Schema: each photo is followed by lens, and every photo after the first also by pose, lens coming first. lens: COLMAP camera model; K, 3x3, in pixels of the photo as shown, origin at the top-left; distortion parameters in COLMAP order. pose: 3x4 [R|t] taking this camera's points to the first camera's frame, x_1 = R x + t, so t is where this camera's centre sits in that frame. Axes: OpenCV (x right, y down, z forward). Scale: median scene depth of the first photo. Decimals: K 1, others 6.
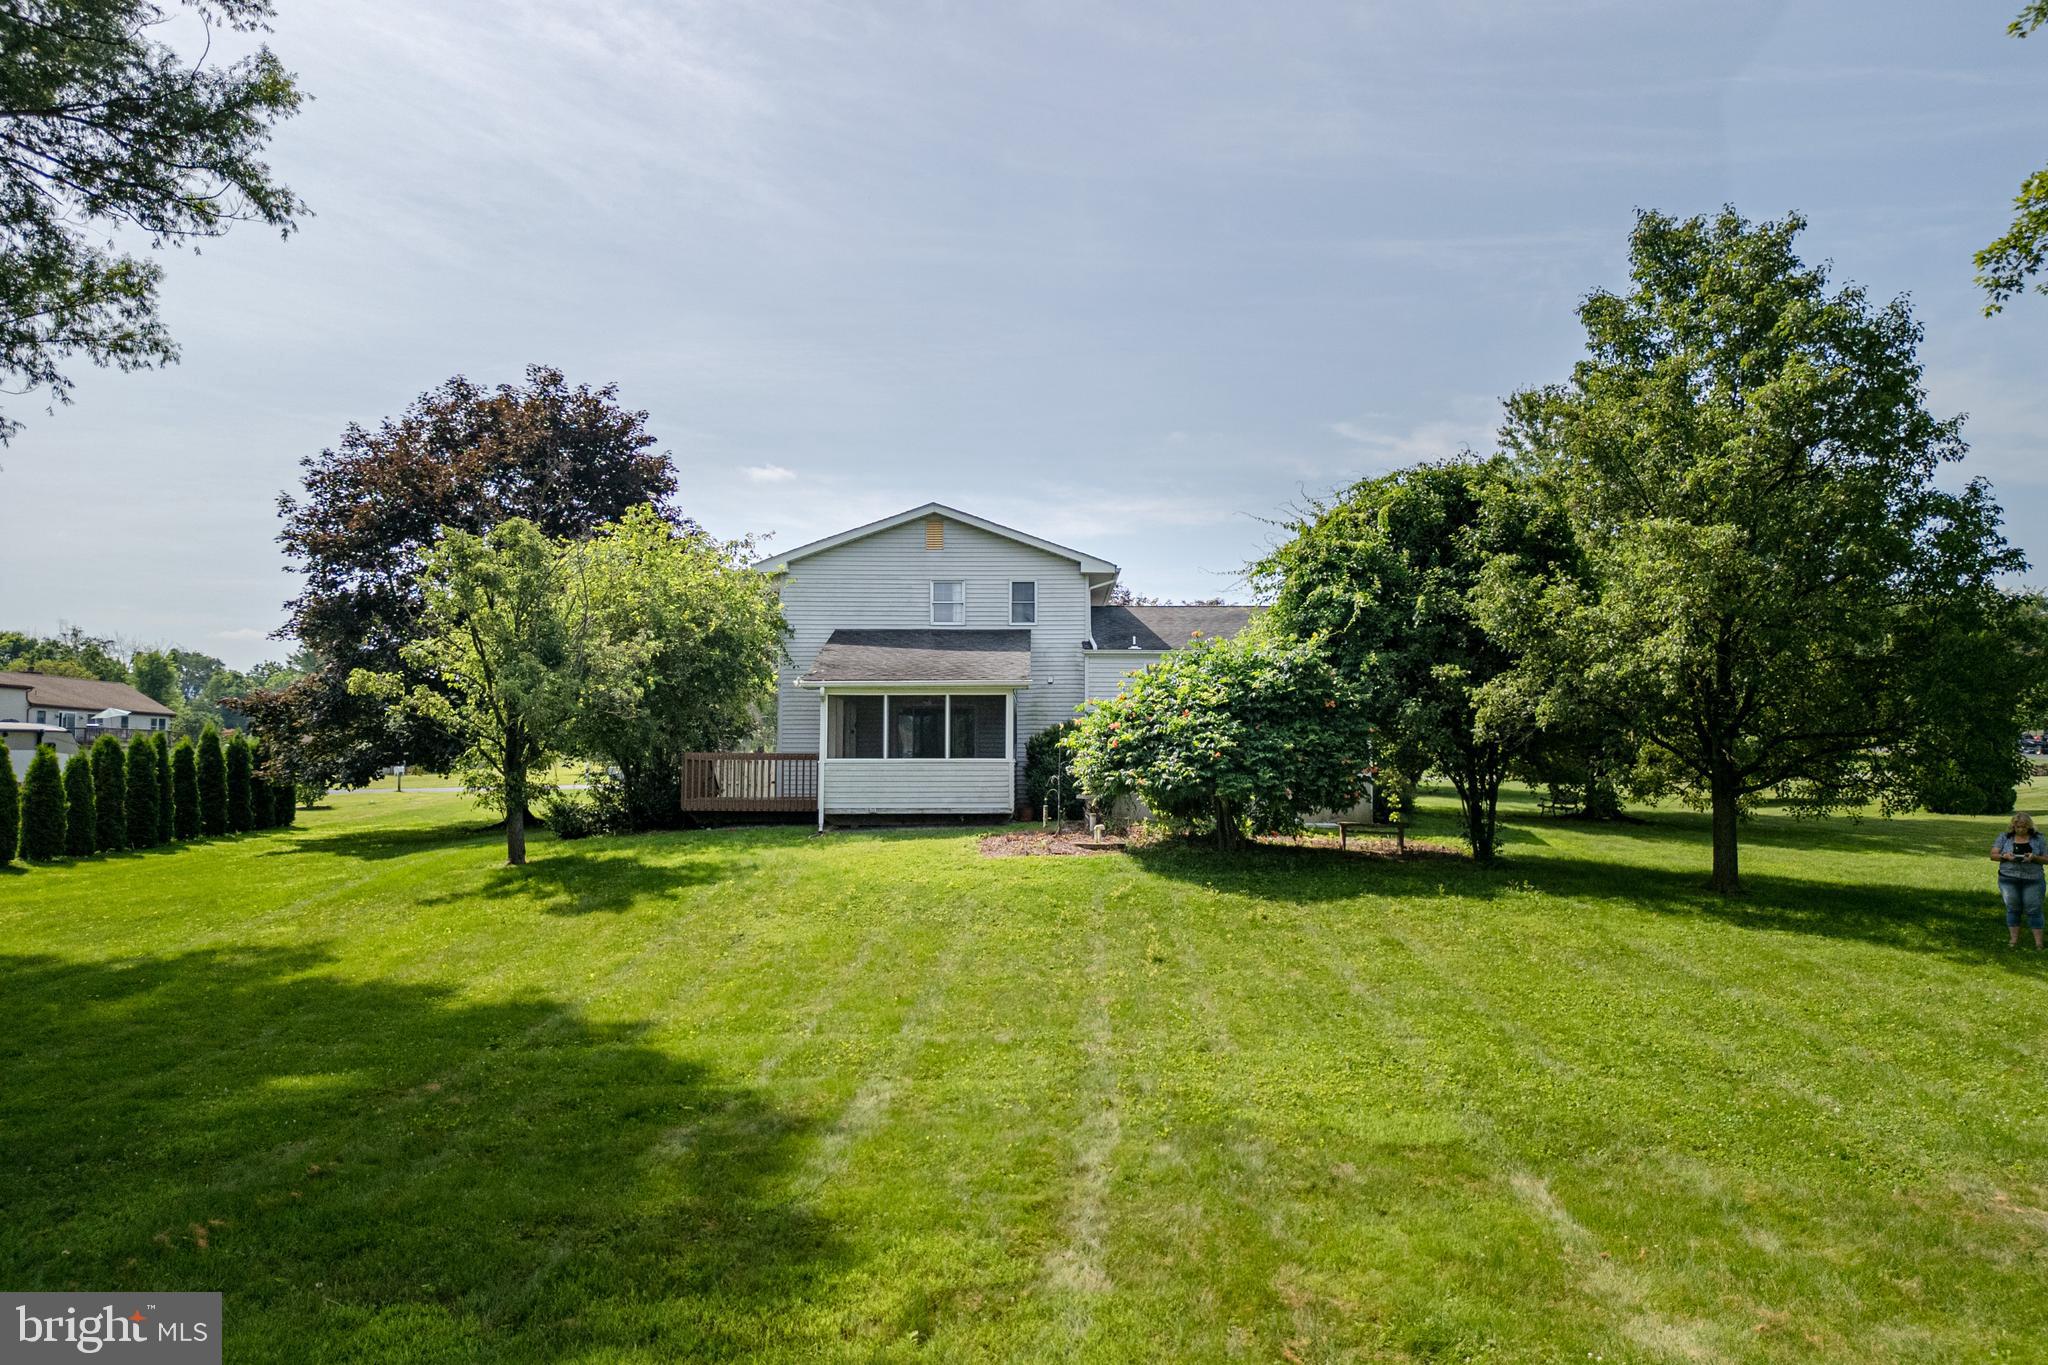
lens RADIAL K [[1433.4, 0, 1026.7], [0, 1433.4, 678.9], [0, 0, 1]] dist [0.044835, -0.031324]
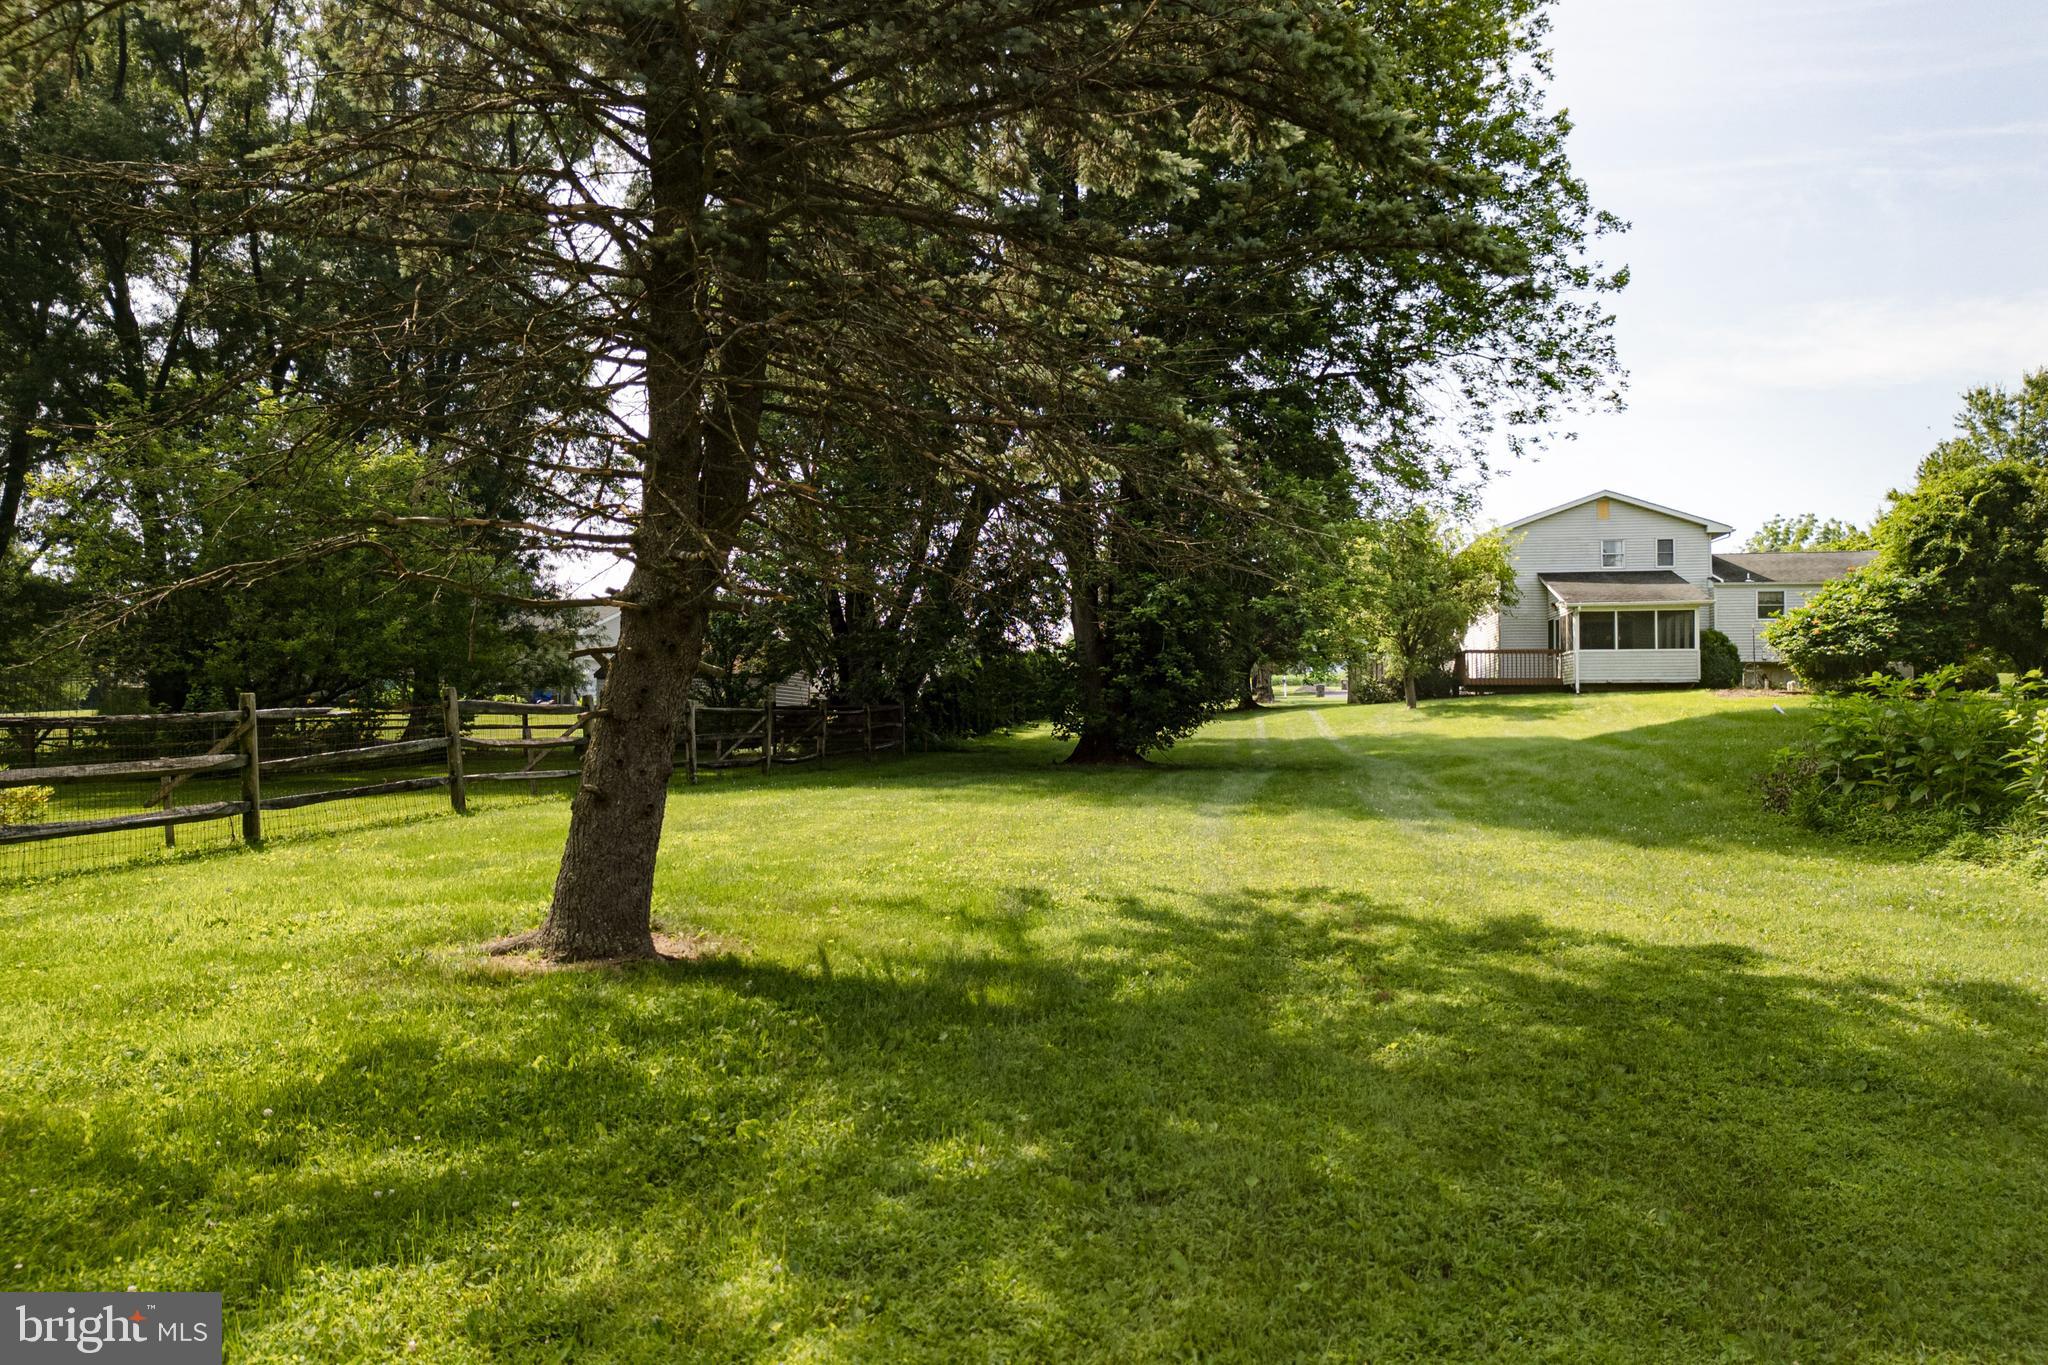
lens RADIAL K [[1433.4, 0, 1016.0], [0, 1433.4, 688.1], [0, 0, 1]] dist [0.044835, -0.031324]
pose [[0.989382, -0.007539, -0.145146, -0.544674], [0.013485, 0.999108, 0.040024, 0.024391], [0.144715, -0.041557, 0.988600, -0.760561]]
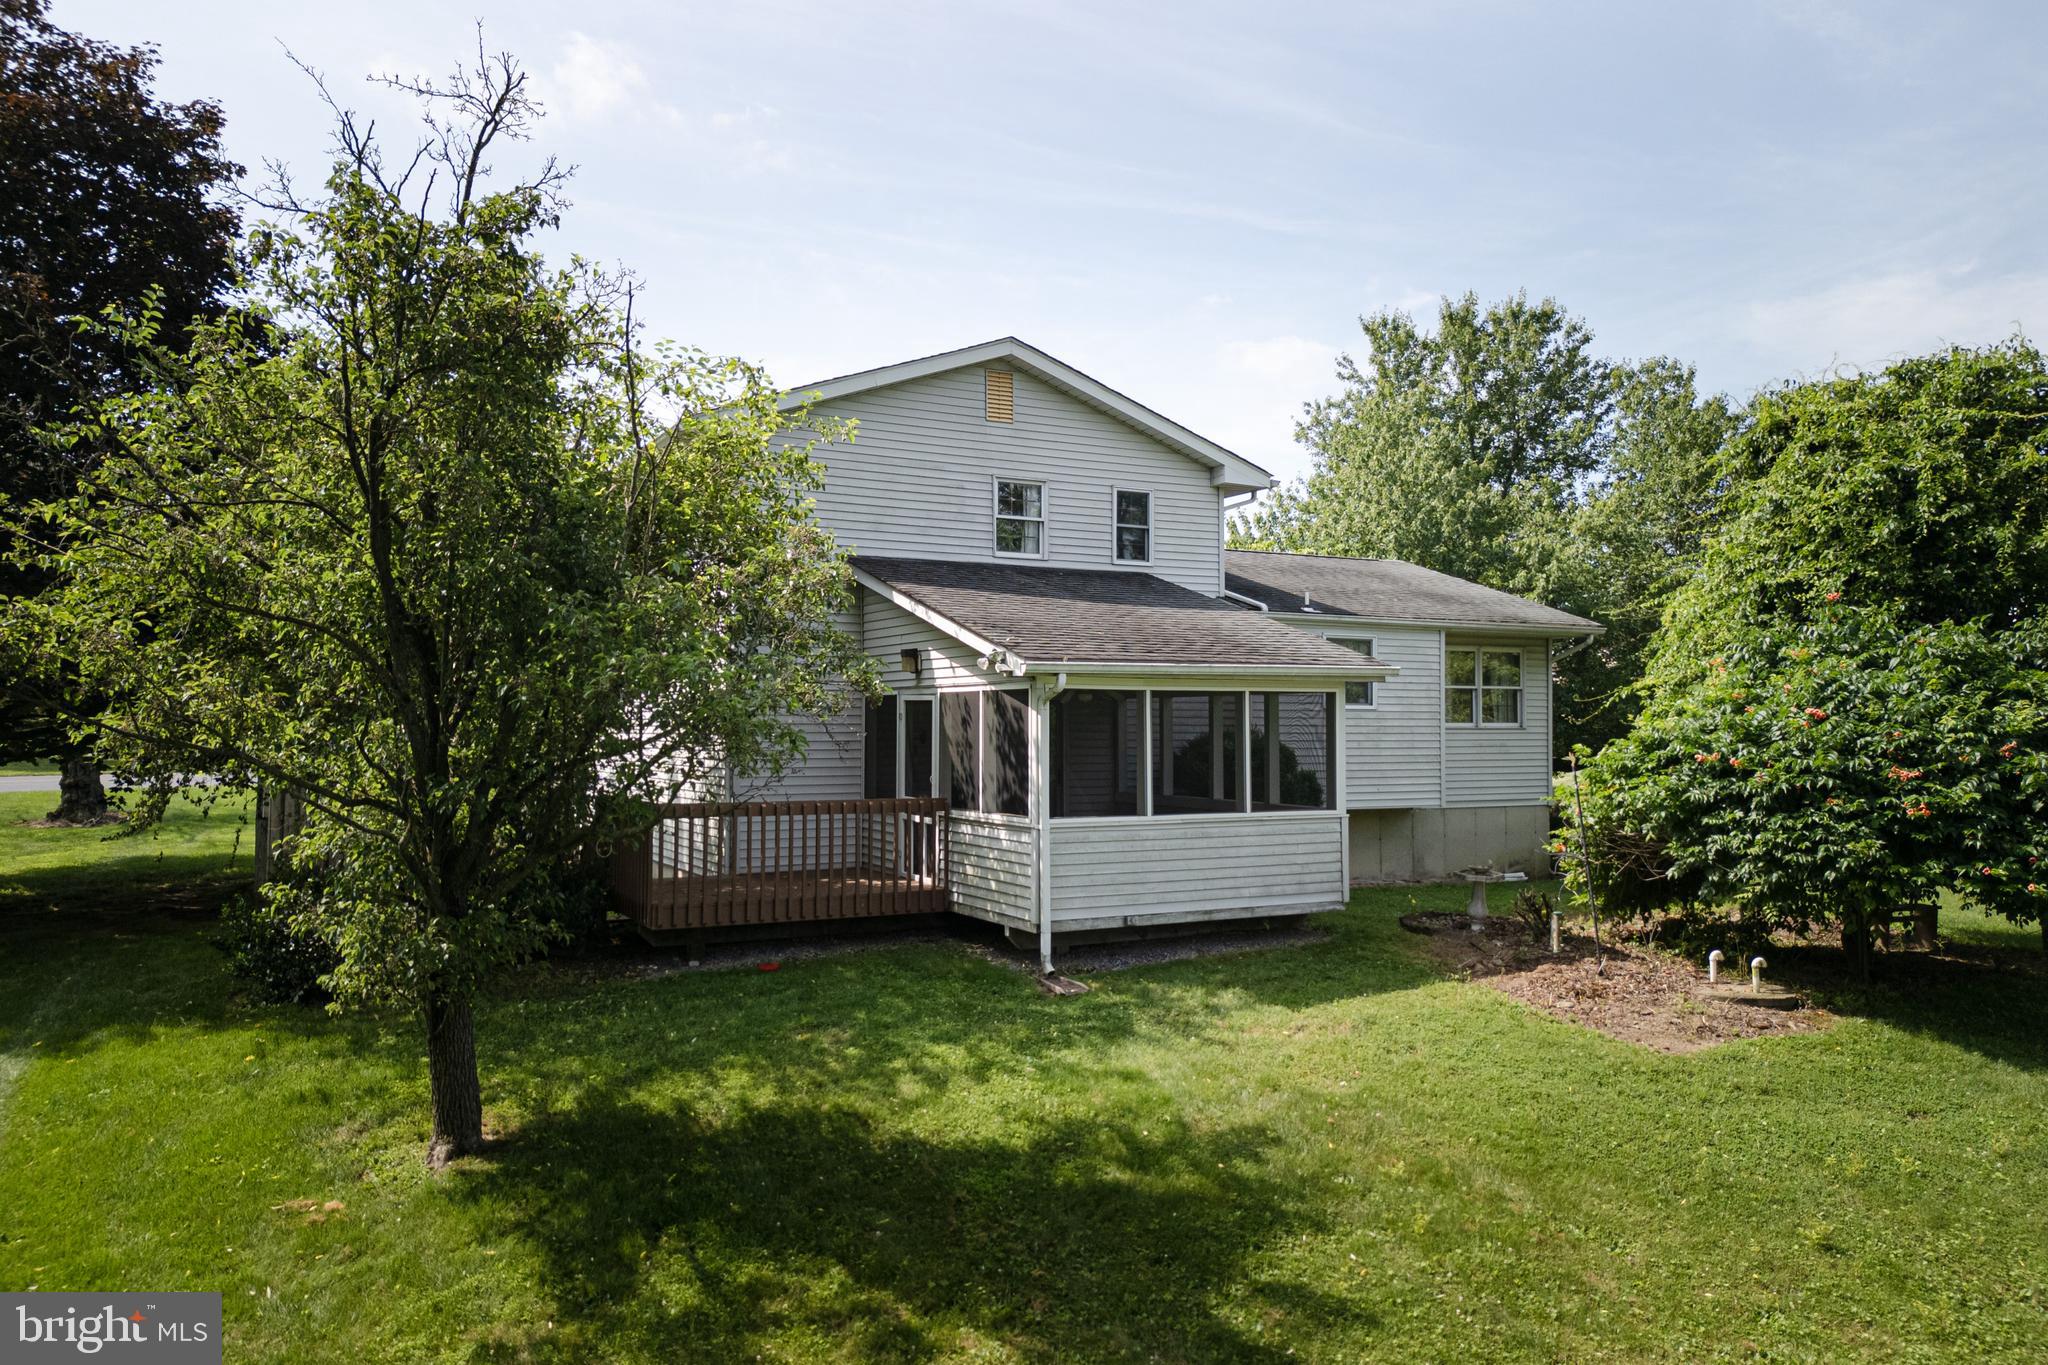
lens RADIAL K [[1433.4, 0, 1026.0], [0, 1433.4, 687.2], [0, 0, 1]] dist [0.044835, -0.031324]
pose [[0.862850, 0.012417, 0.505308, -0.392247], [-0.030076, 0.999188, 0.026804, -0.002214], [-0.504565, -0.038325, 0.862523, 0.588219]]
